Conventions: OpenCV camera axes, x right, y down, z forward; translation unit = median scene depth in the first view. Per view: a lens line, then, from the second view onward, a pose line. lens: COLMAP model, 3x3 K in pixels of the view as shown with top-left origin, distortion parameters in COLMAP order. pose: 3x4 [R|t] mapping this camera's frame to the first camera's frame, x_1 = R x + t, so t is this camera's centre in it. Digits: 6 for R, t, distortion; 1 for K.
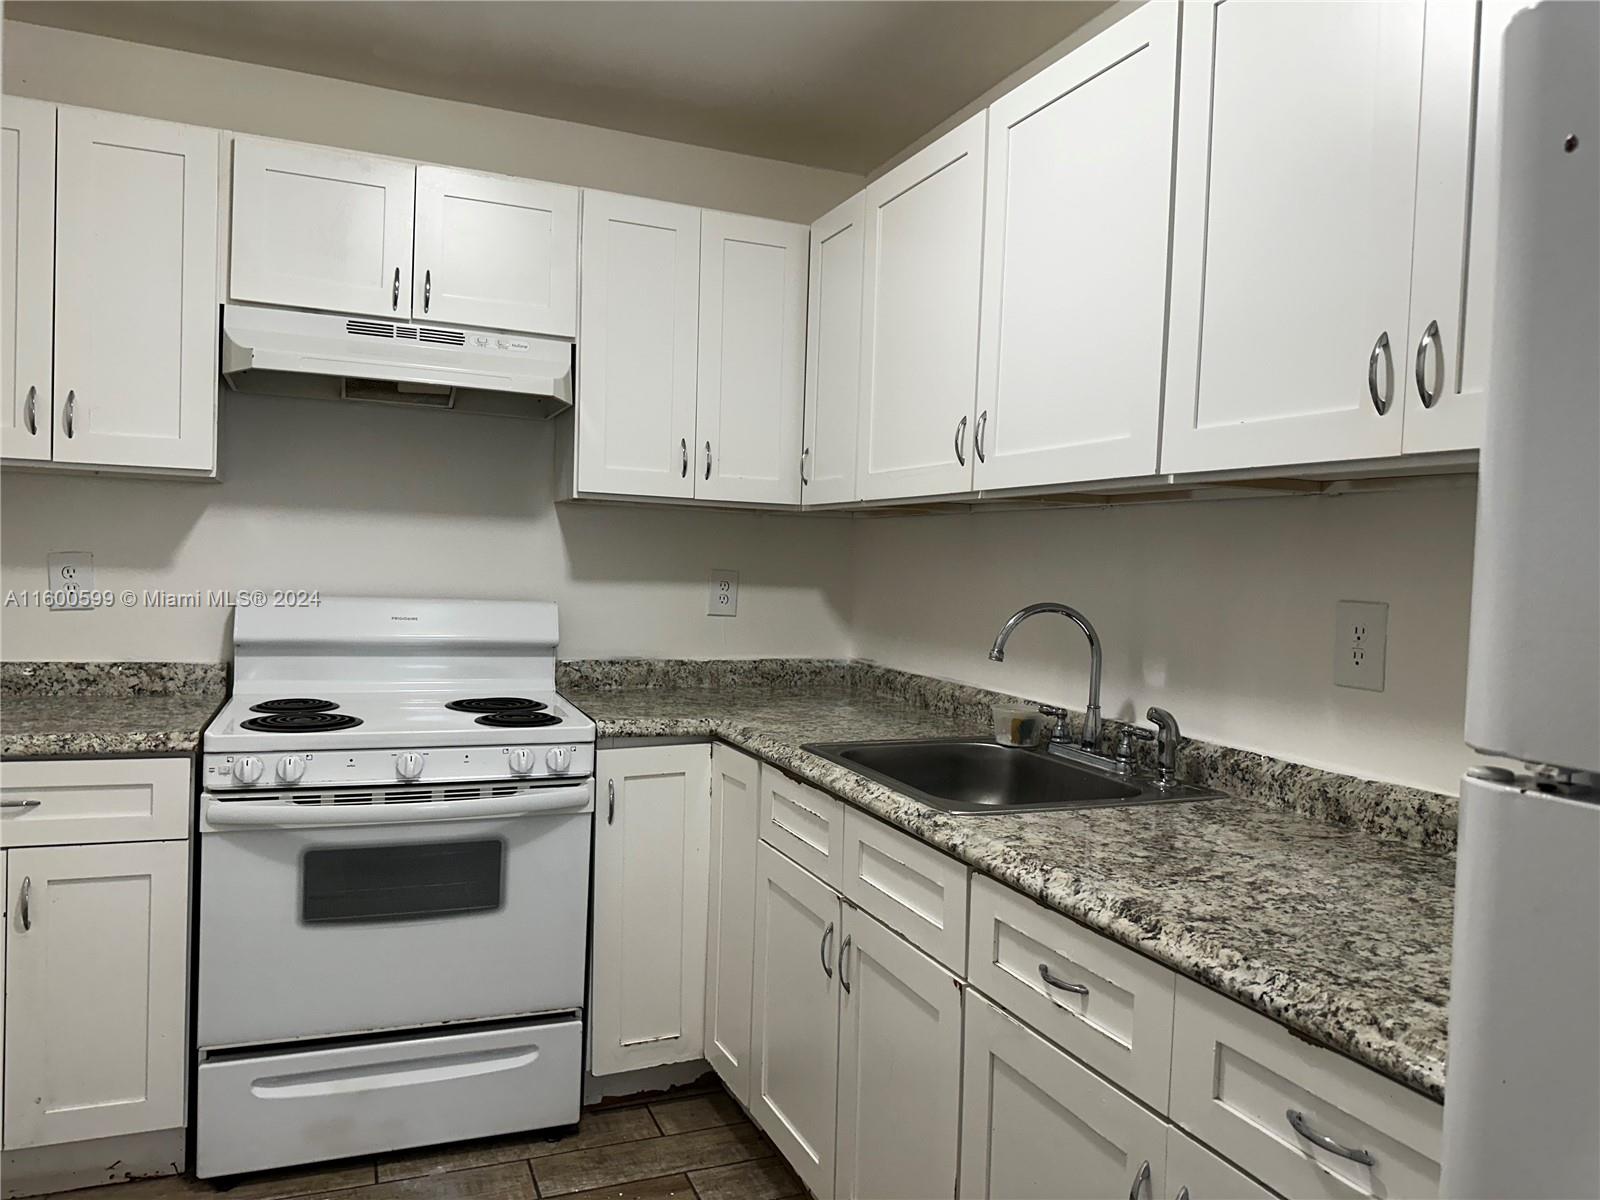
lens RADIAL K [[1128.9, 0, 806.3], [0, 1128.9, 611.6], [0, 0, 1]] dist [0.091210, -0.135549]
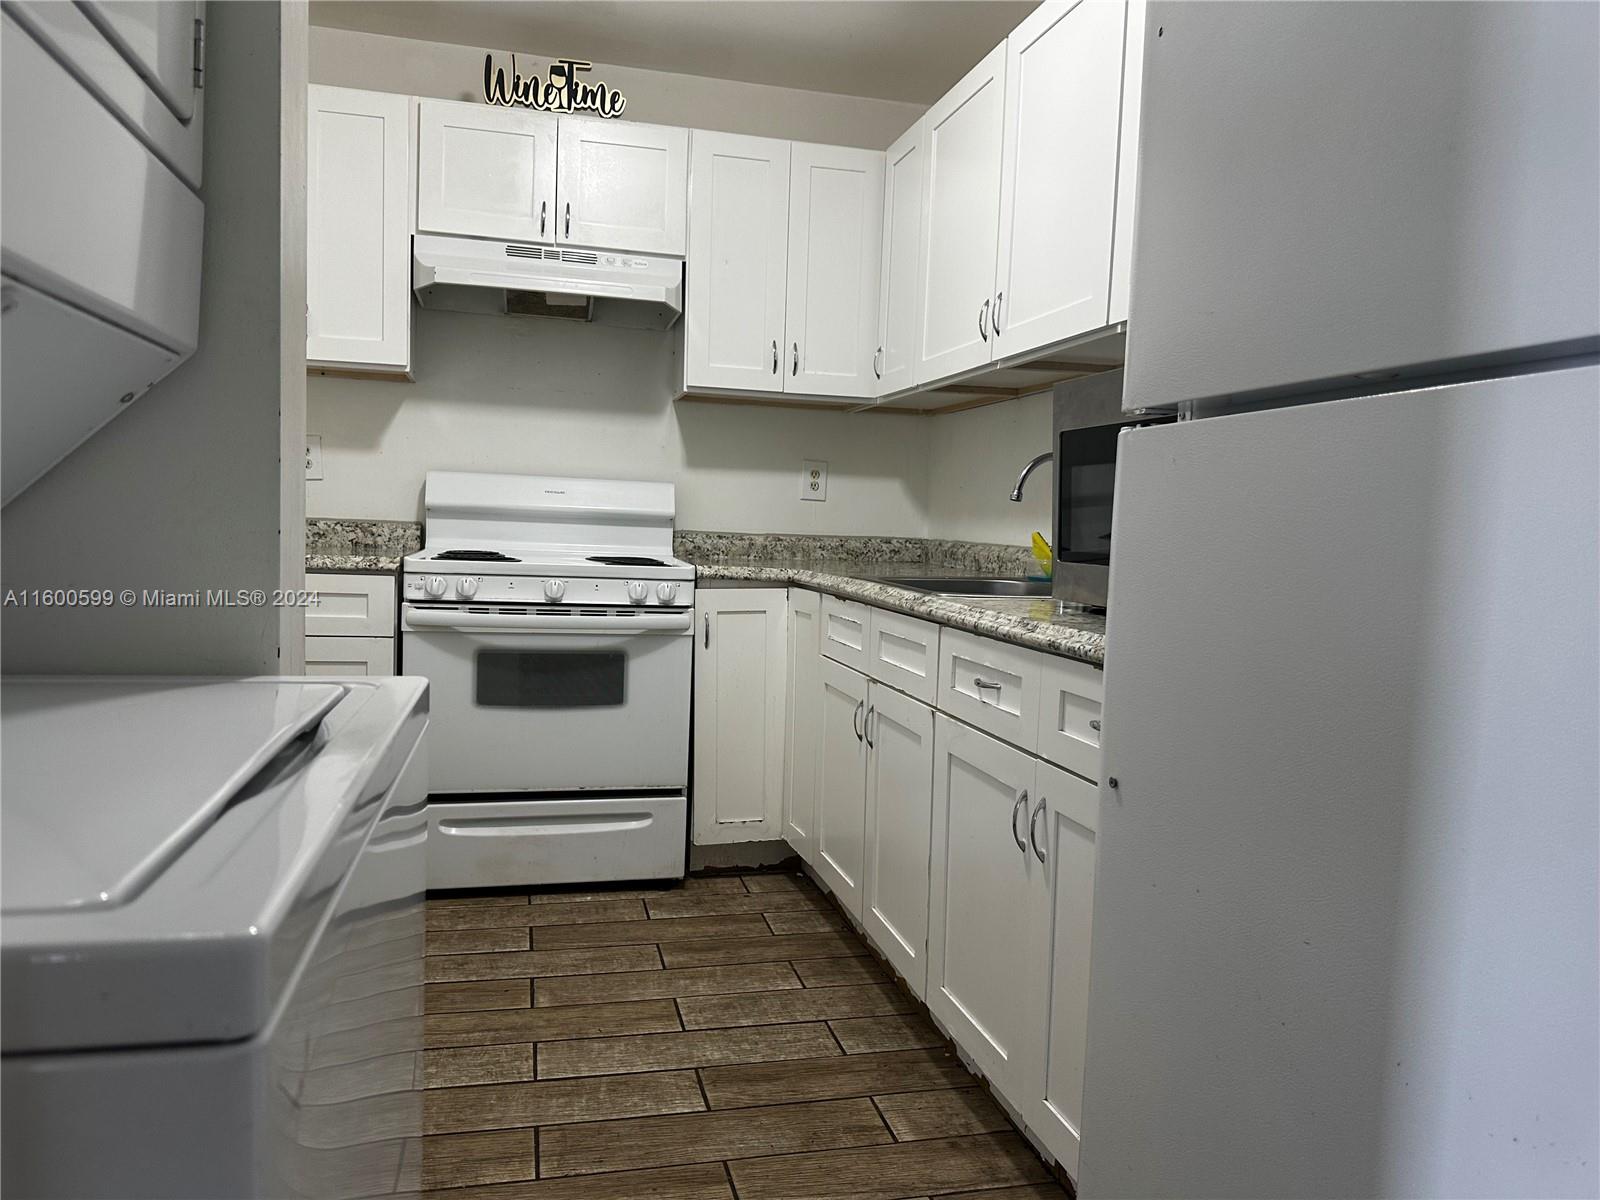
lens RADIAL K [[1118.7, 0, 795.1], [0, 1118.7, 628.4], [0, 0, 1]] dist [0.173525, -0.352473]
pose [[0.988281, 0.014652, -0.151941, 0.112058], [-0.007645, 0.998884, 0.046601, 0.107928], [0.152454, -0.044894, 0.987290, -0.212874]]
